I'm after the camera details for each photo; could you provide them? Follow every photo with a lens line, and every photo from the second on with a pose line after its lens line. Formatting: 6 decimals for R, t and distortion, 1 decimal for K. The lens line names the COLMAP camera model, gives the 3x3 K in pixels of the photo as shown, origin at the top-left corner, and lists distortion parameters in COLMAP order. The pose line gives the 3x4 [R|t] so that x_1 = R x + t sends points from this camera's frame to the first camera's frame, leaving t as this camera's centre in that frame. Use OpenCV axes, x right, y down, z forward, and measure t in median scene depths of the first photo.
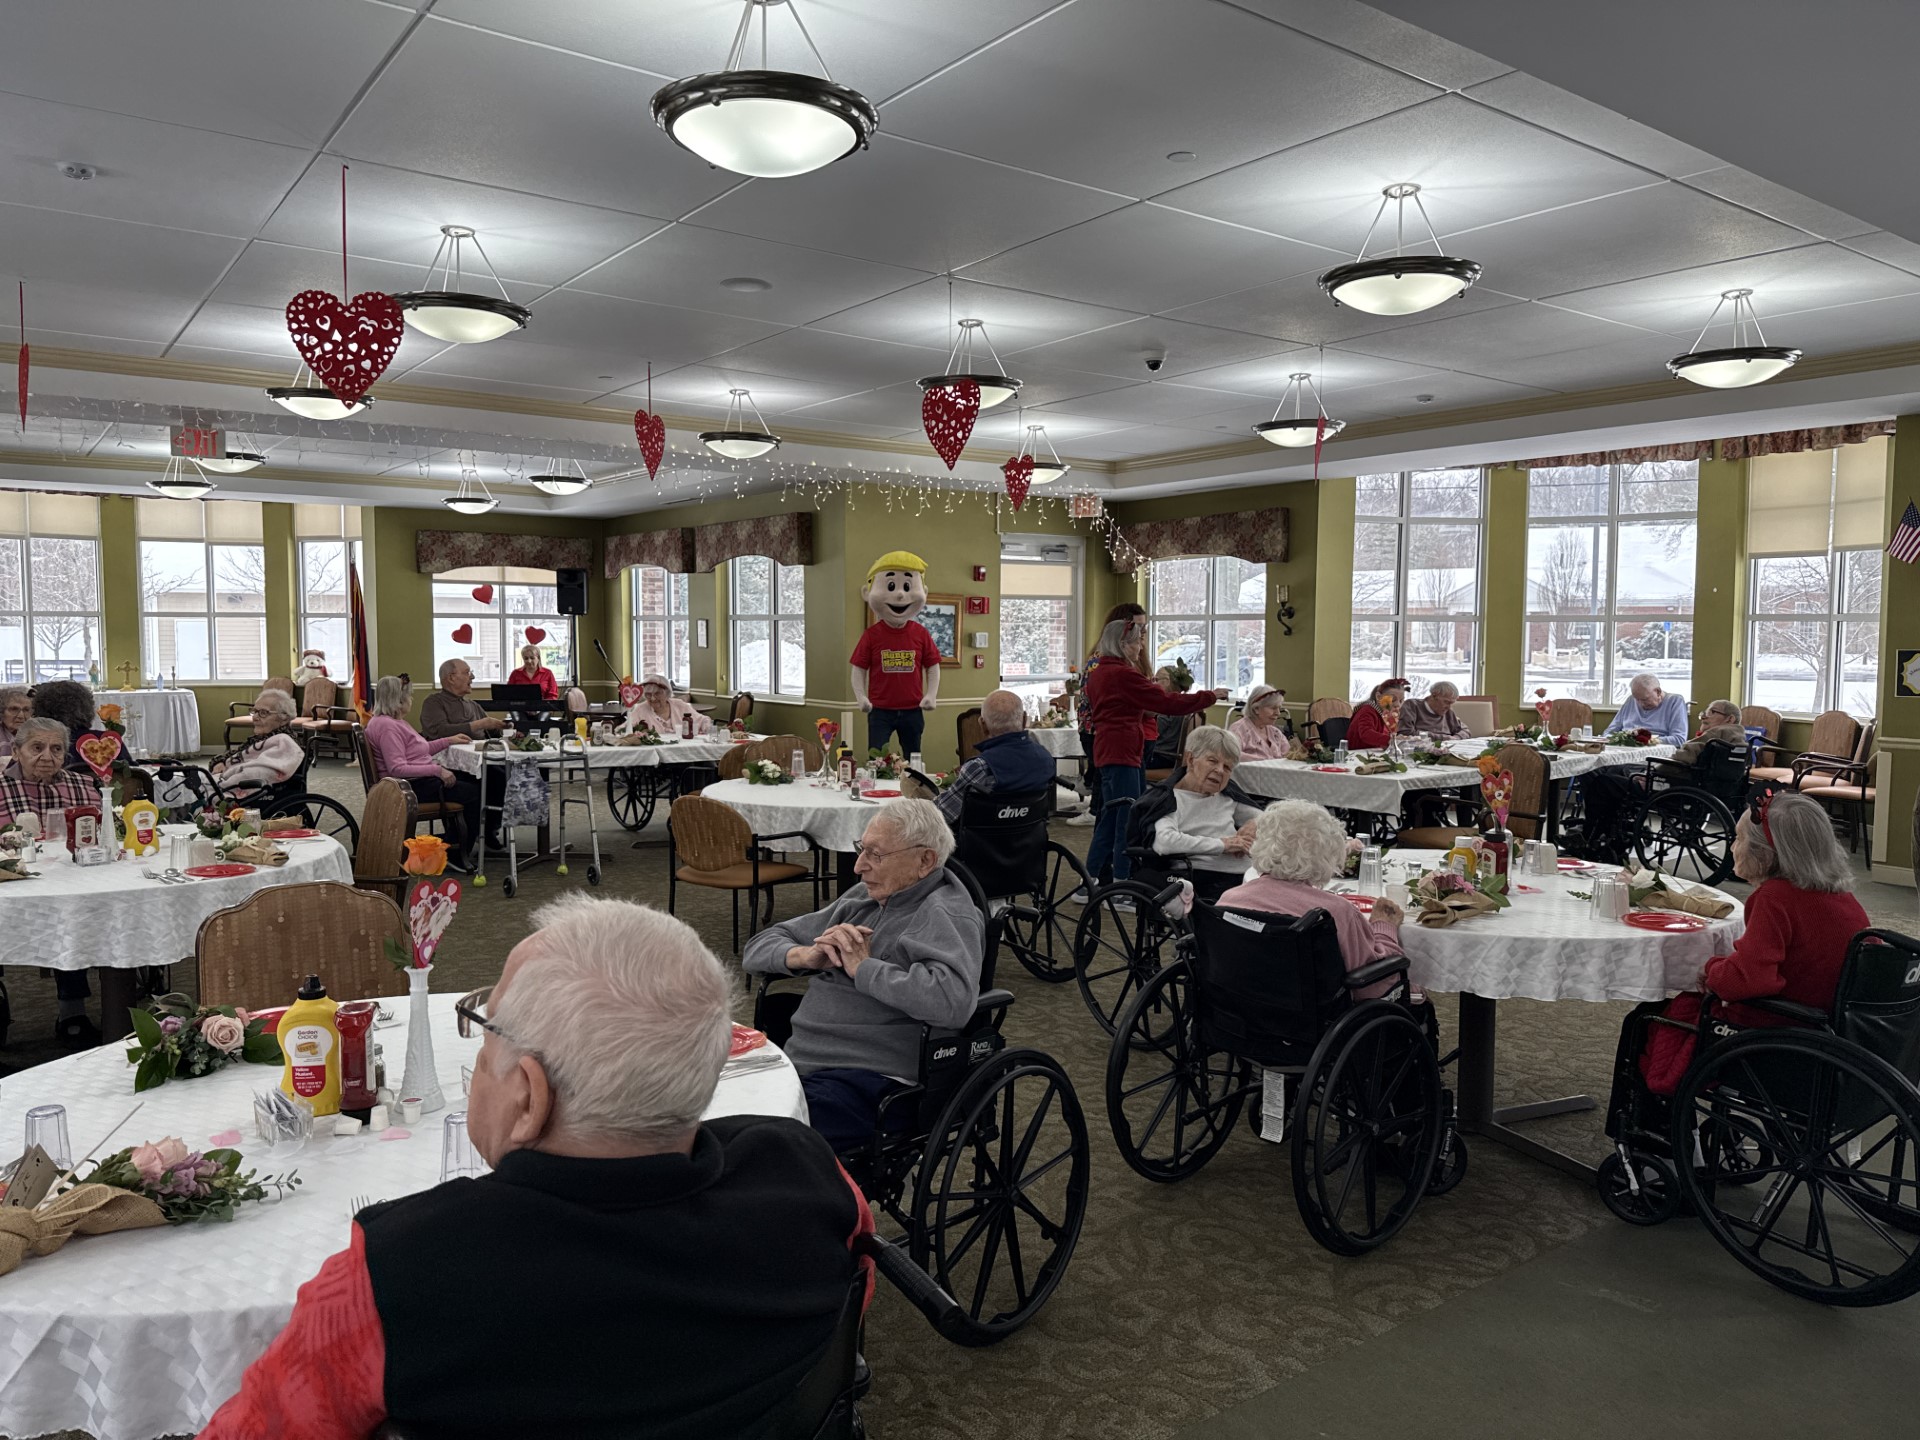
lens RADIAL K [[1359.0, 0, 960.0], [0, 1359.0, 720.0], [0, 0, 1]] dist [0.037469, -0.050445]
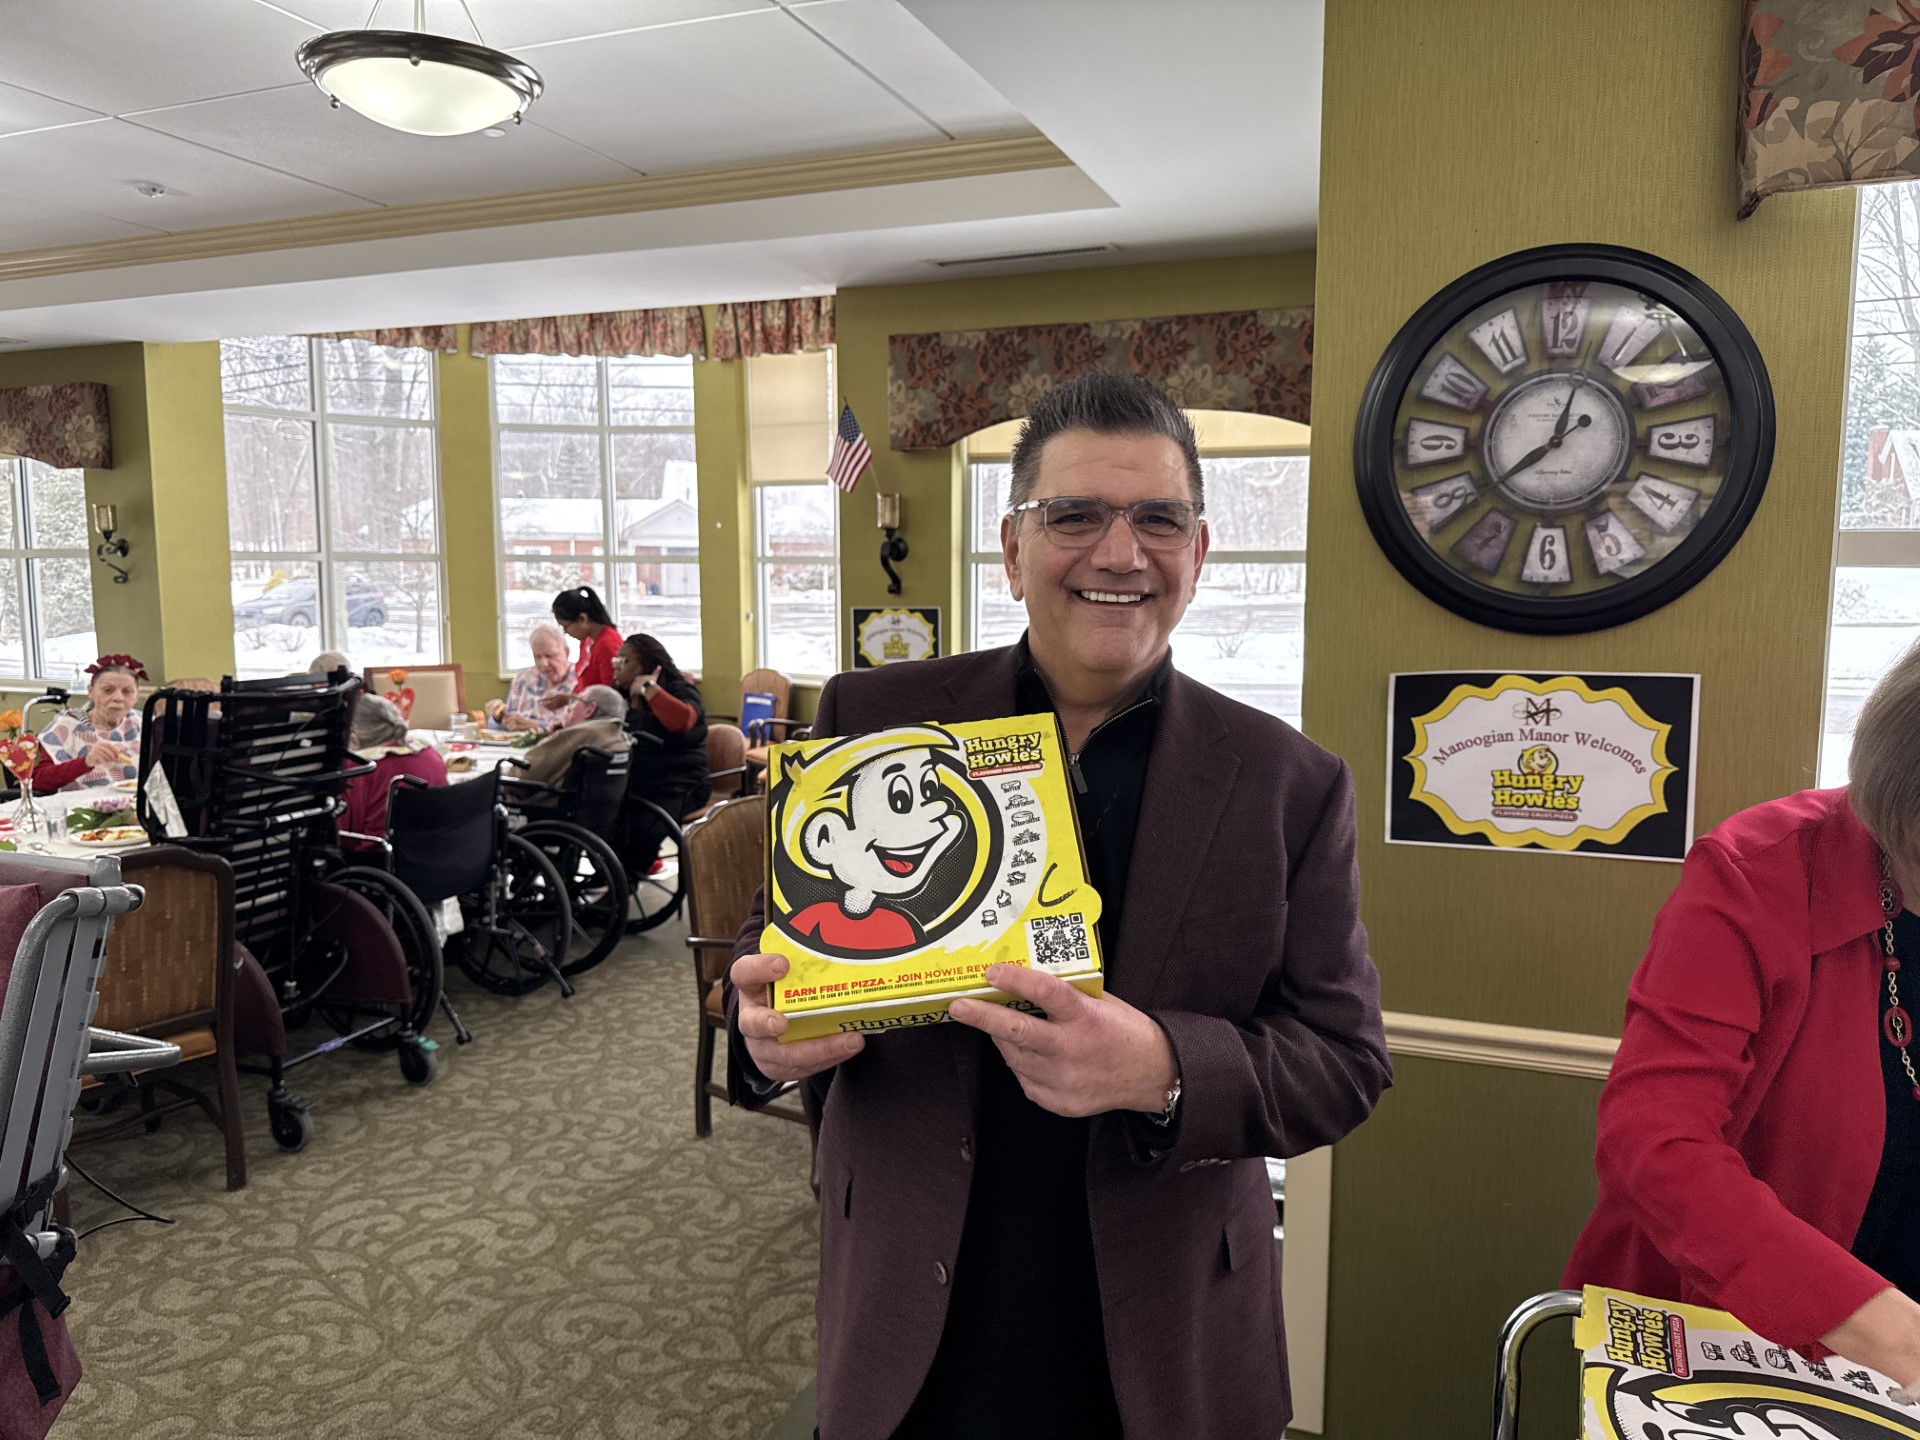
lens RADIAL K [[1354.6, 0, 974.7], [0, 1354.6, 702.6], [0, 0, 1]] dist [0.067034, -0.067615]
pose [[0.841076, -0.054210, 0.538194, 0.245925], [0.034297, 0.998308, 0.046958, -0.023251], [-0.539829, -0.021037, 0.841512, 0.243012]]
